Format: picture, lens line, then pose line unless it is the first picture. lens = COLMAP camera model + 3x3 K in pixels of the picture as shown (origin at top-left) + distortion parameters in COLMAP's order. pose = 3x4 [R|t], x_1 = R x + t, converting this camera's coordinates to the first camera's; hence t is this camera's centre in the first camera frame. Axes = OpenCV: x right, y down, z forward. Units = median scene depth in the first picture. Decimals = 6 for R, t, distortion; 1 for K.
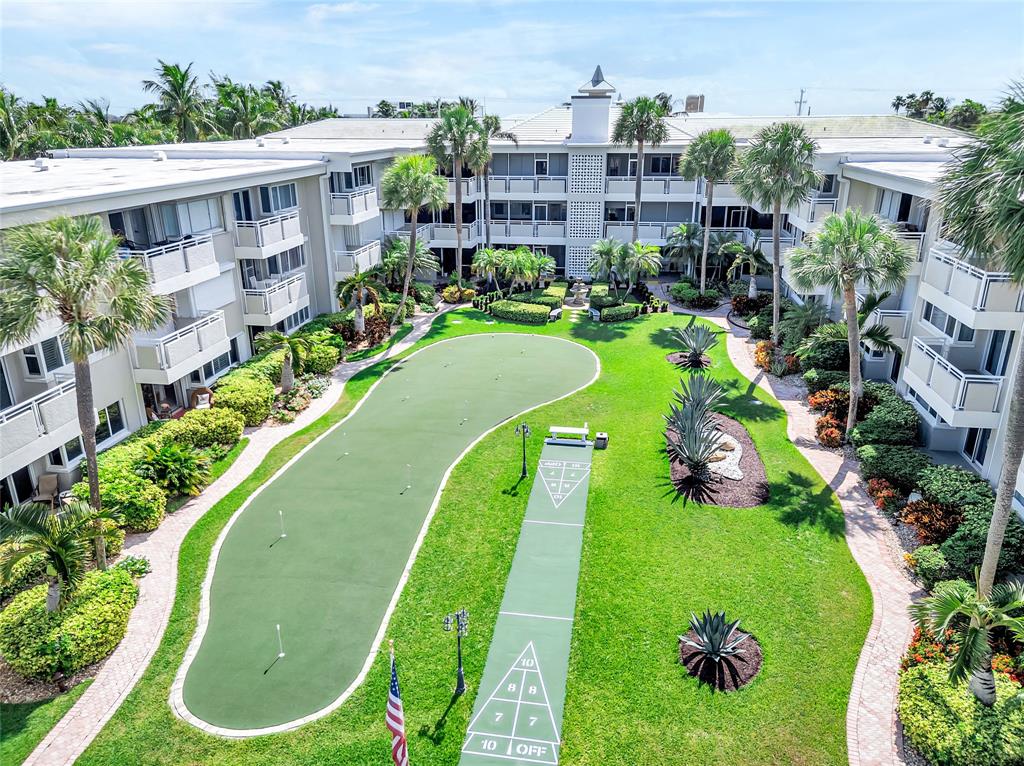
lens RADIAL K [[725.1, 0, 512.0], [0, 725.1, 383.0], [0, 0, 1]] dist [0.051697, -0.059255]
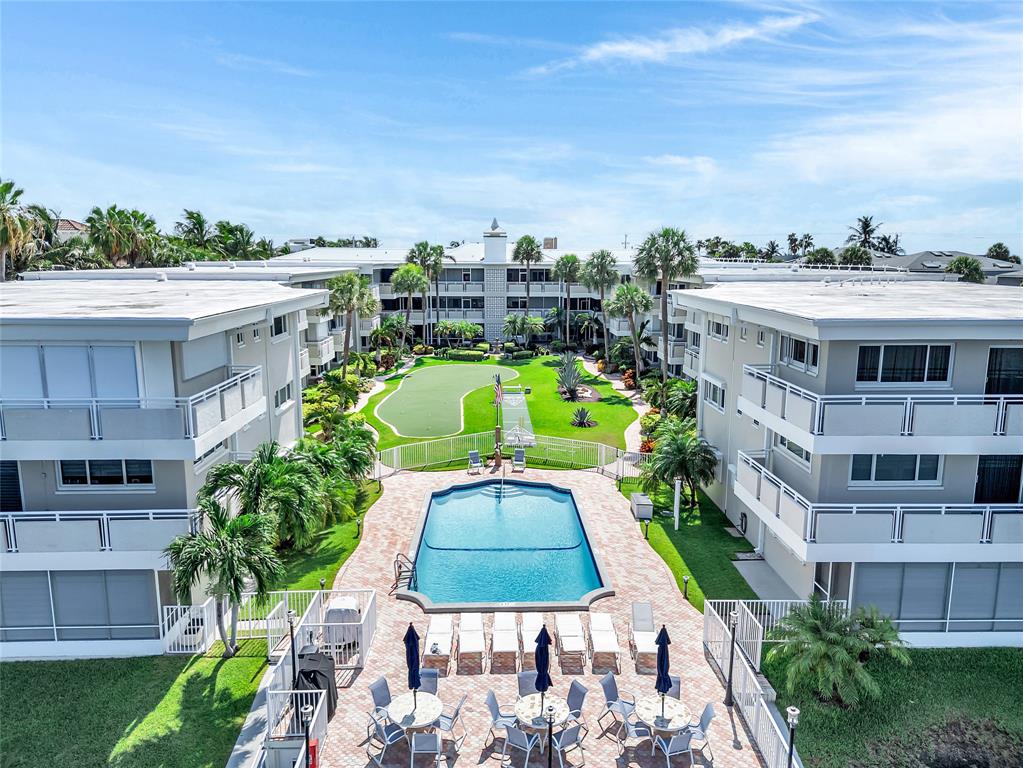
lens RADIAL K [[728.0, 0, 511.5], [0, 728.0, 384.0], [0, 0, 1]] dist [0.008757, 0.001425]
pose [[0.983310, -0.022458, 0.180548, -0.188268], [0.053351, 0.984321, -0.168127, 0.255596], [-0.173941, 0.174953, 0.969090, -0.645871]]
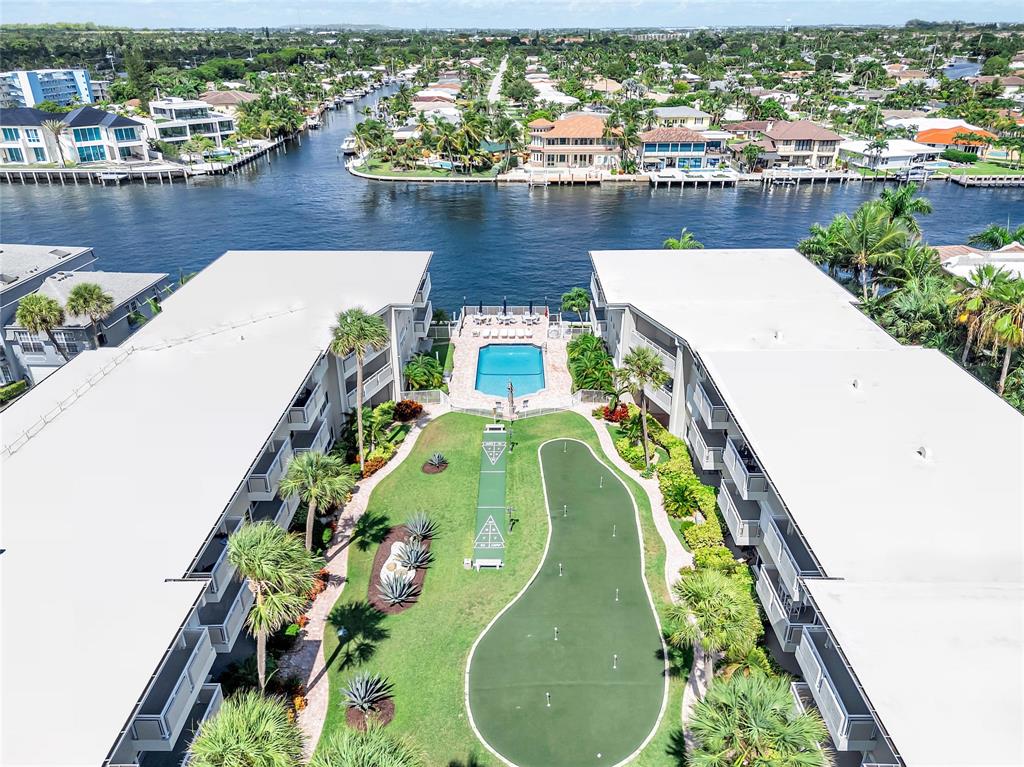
lens RADIAL K [[725.1, 0, 512.0], [0, 725.1, 383.5], [0, 0, 1]] dist [0.051697, -0.059255]
pose [[-0.988555, 0.076538, -0.130004, 0.126997], [-0.038867, 0.703445, 0.709687, -0.825813], [0.145769, 0.706617, -0.692419, 1.138733]]
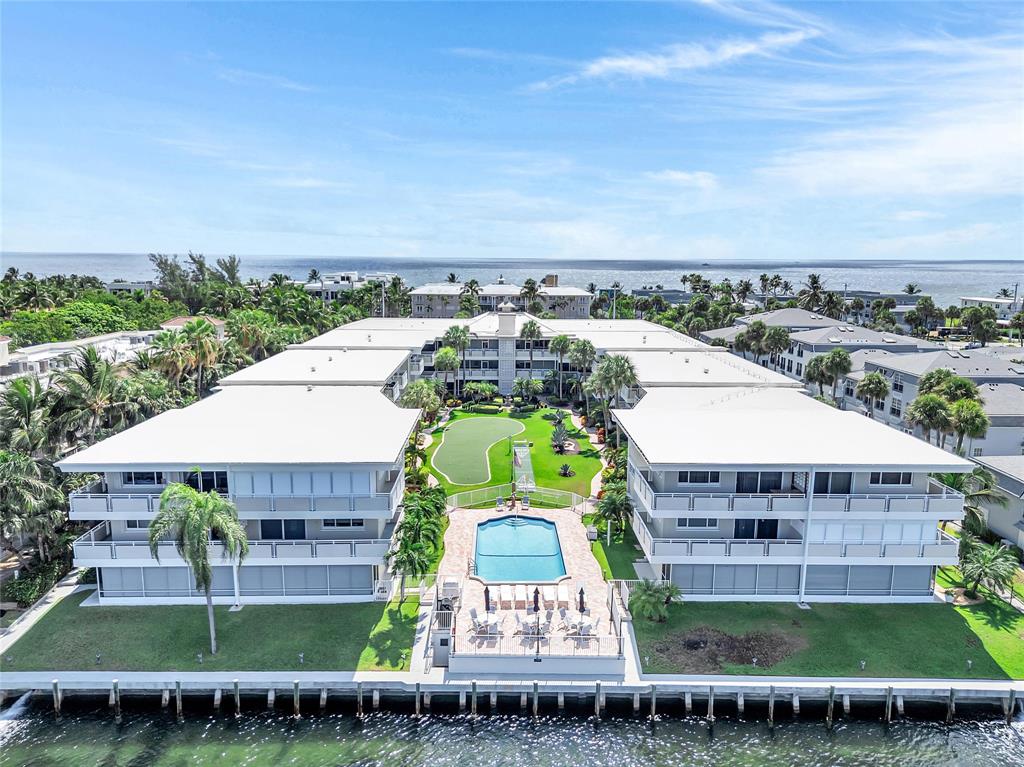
lens RADIAL K [[725.1, 0, 512.0], [0, 725.1, 383.5], [0, 0, 1]] dist [0.051697, -0.059255]
pose [[0.984082, -0.016921, 0.176910, -0.308256], [0.046843, 0.984951, -0.166362, 0.207102], [-0.171433, 0.172001, 0.970065, -1.254222]]
